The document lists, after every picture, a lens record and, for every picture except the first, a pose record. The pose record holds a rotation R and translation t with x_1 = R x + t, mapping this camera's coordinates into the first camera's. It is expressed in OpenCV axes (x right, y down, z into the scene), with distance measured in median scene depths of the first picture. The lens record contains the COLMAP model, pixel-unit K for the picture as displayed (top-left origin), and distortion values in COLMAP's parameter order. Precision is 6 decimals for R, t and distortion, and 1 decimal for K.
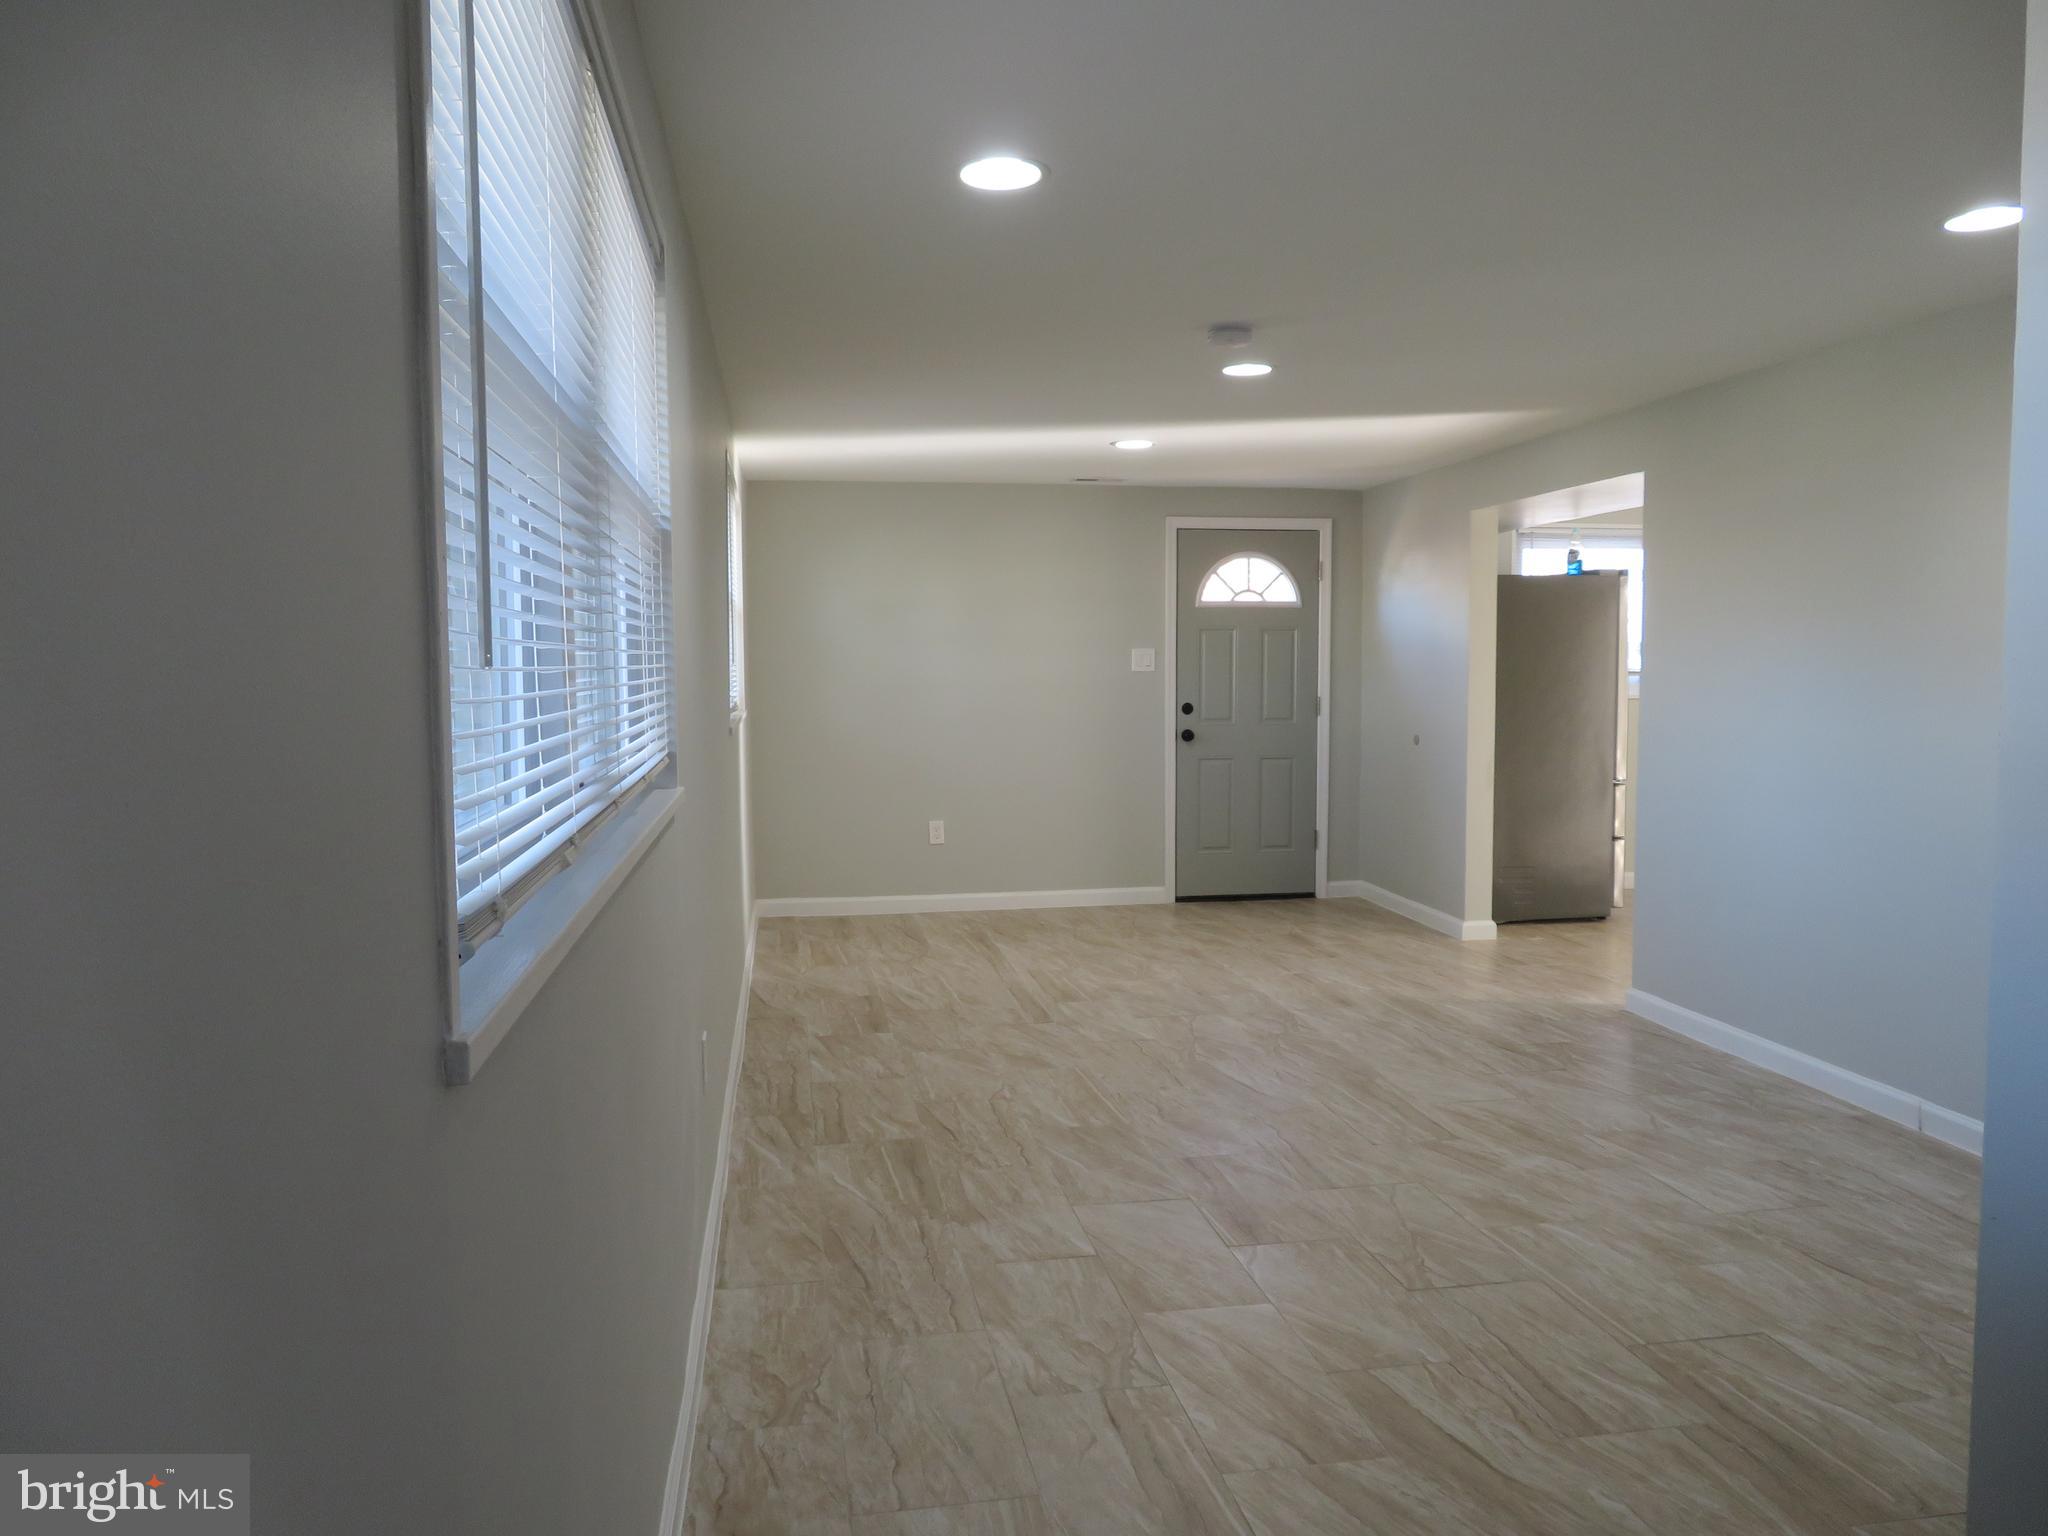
lens RADIAL K [[1459.8, 0, 1024.0], [0, 1459.8, 768.0], [0, 0, 1]] dist [-0.011654, 0.004275]
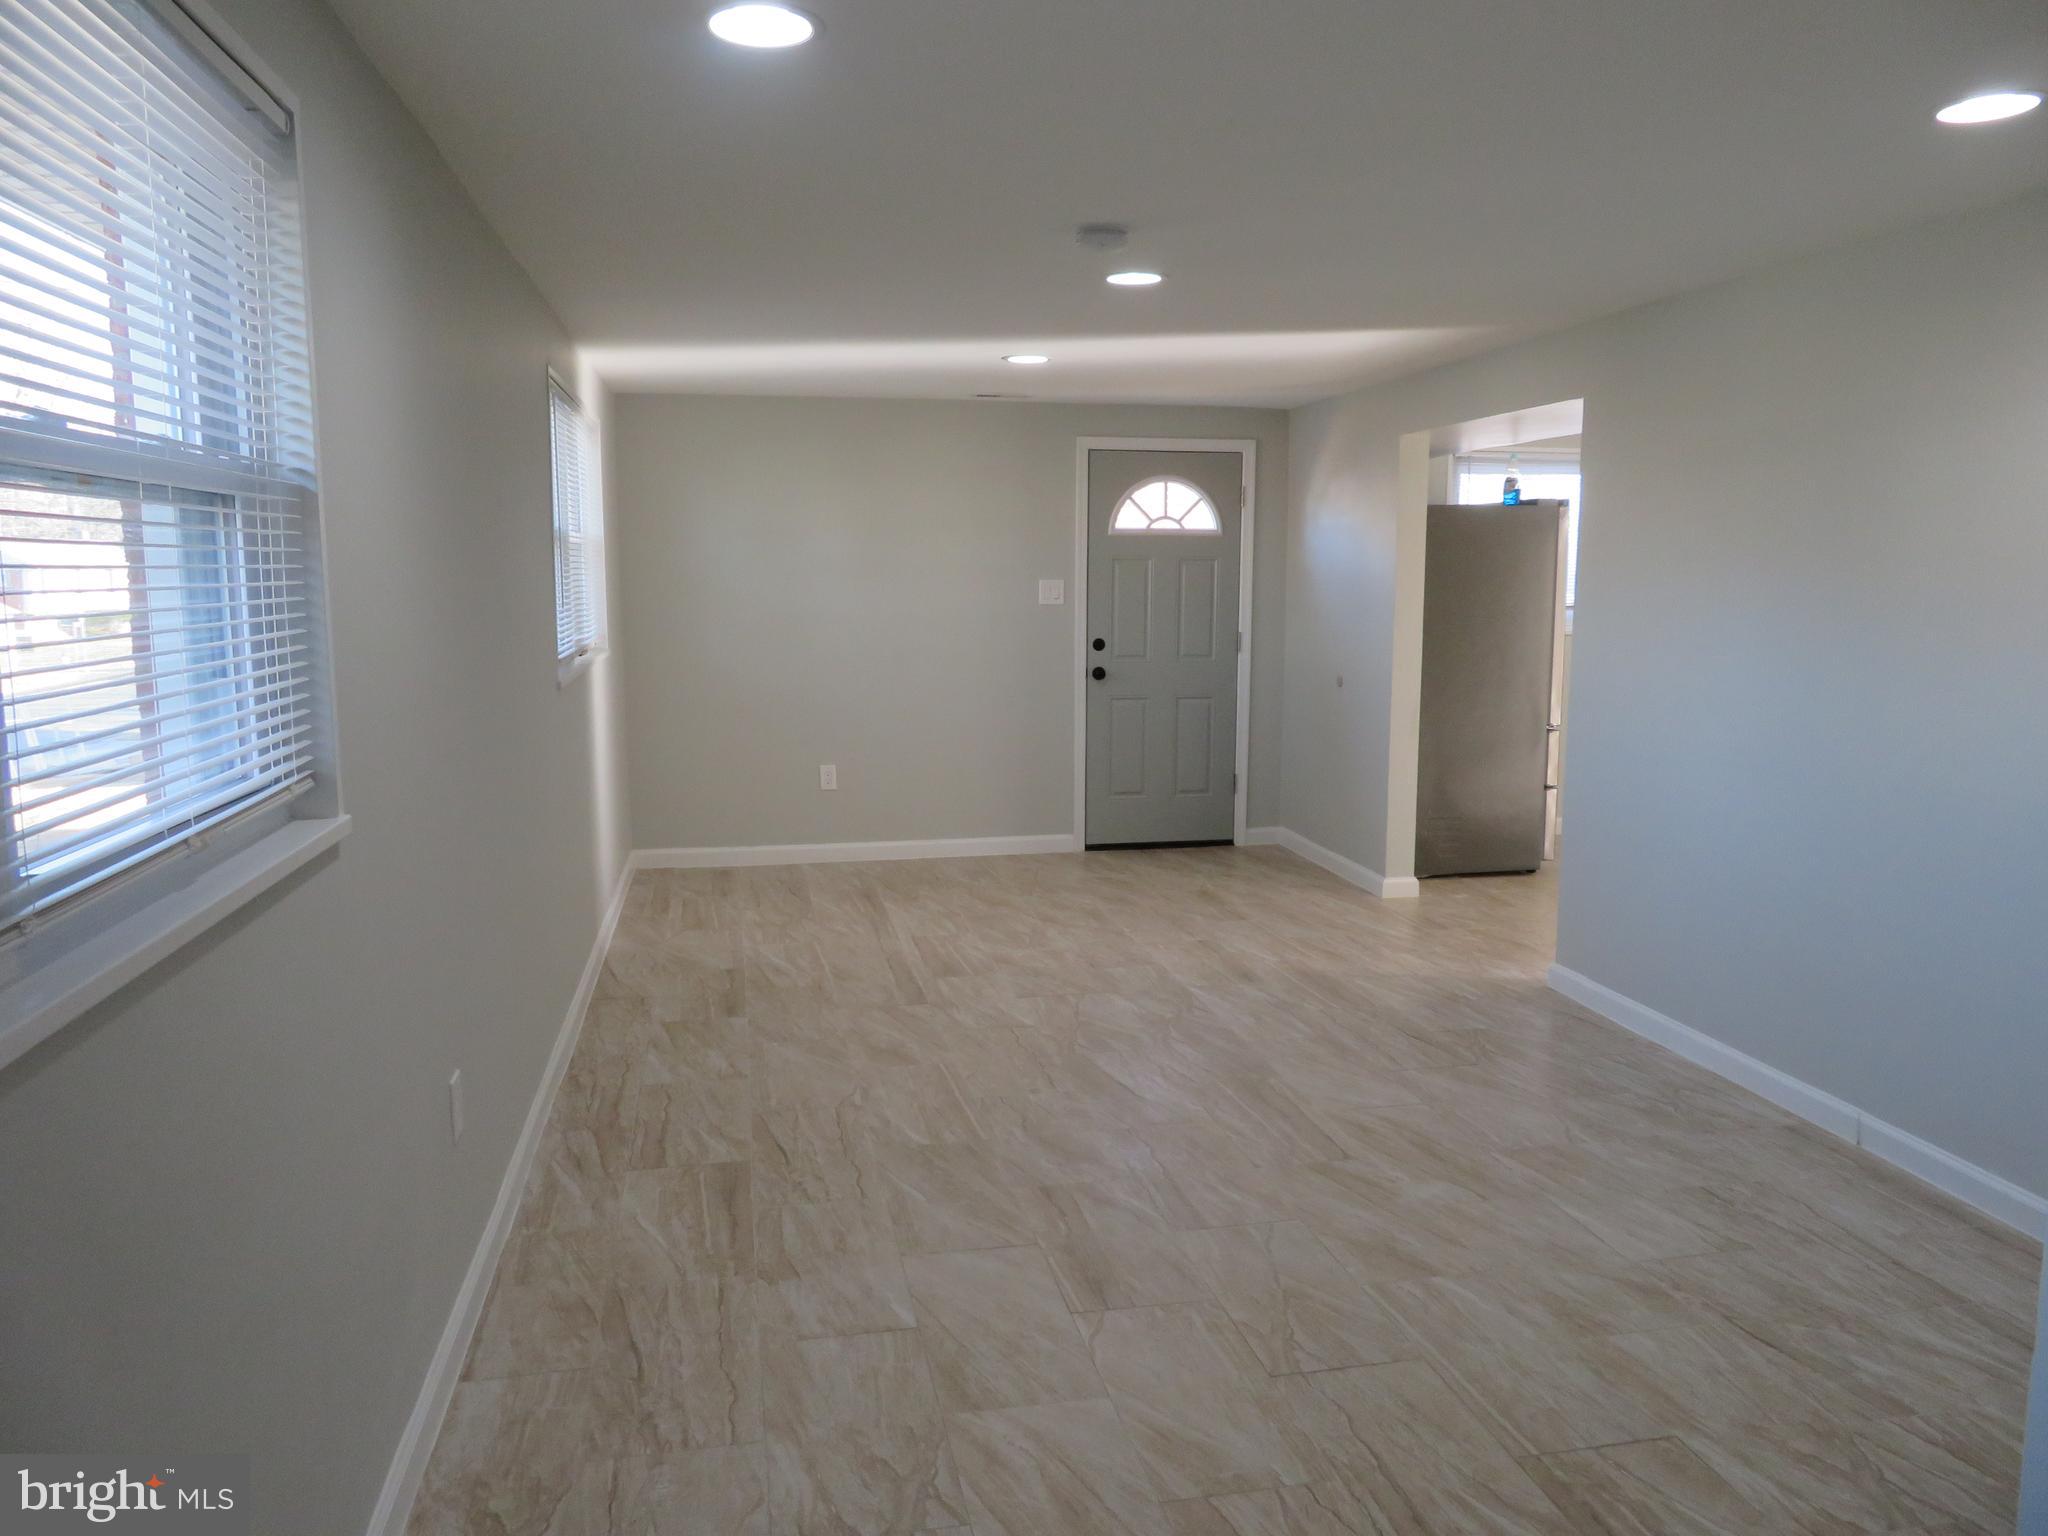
lens RADIAL K [[1459.8, 0, 1024.0], [0, 1459.8, 768.0], [0, 0, 1]] dist [-0.011654, 0.004275]
pose [[0.999513, 0.001632, 0.031159, 0.062813], [-0.003605, 0.997982, 0.063392, -0.037314], [-0.030993, -0.063474, 0.997502, 0.117282]]
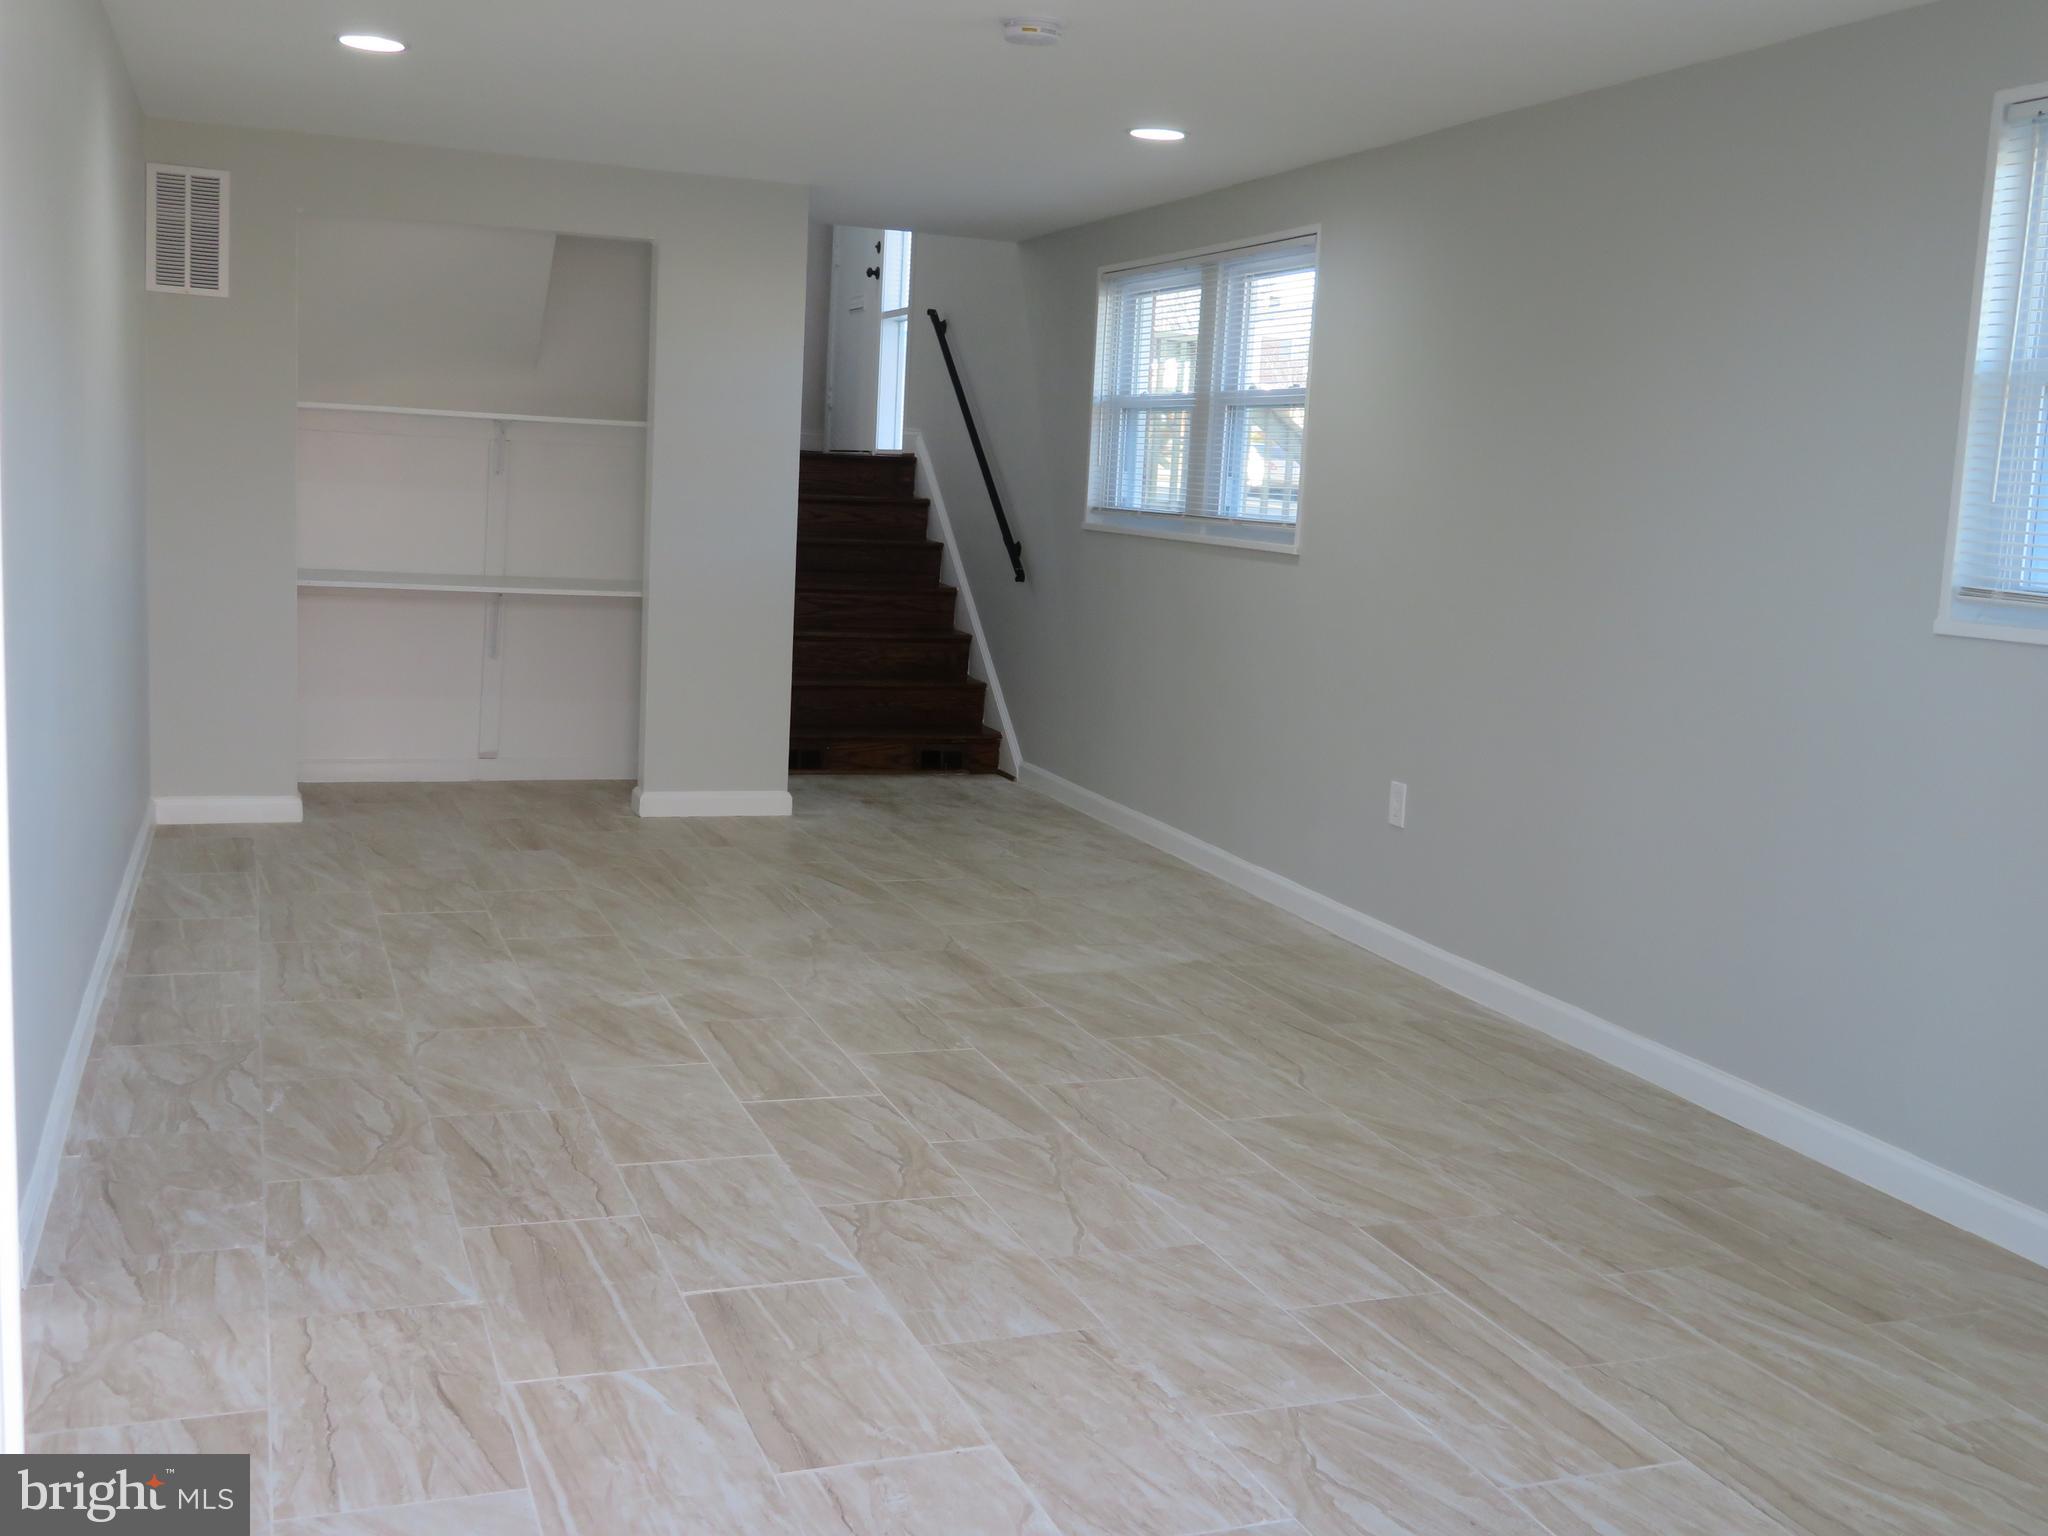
lens RADIAL K [[2061.1, 0, 1024.0], [0, 2061.1, 768.0], [0, 0, 1]] dist [0.002630, 0.000079]
pose [[-0.980476, -0.016656, -0.195932, 0.320184], [-0.059073, 0.975330, 0.212700, -0.134347], [0.187555, 0.220121, -0.957272, 1.933749]]
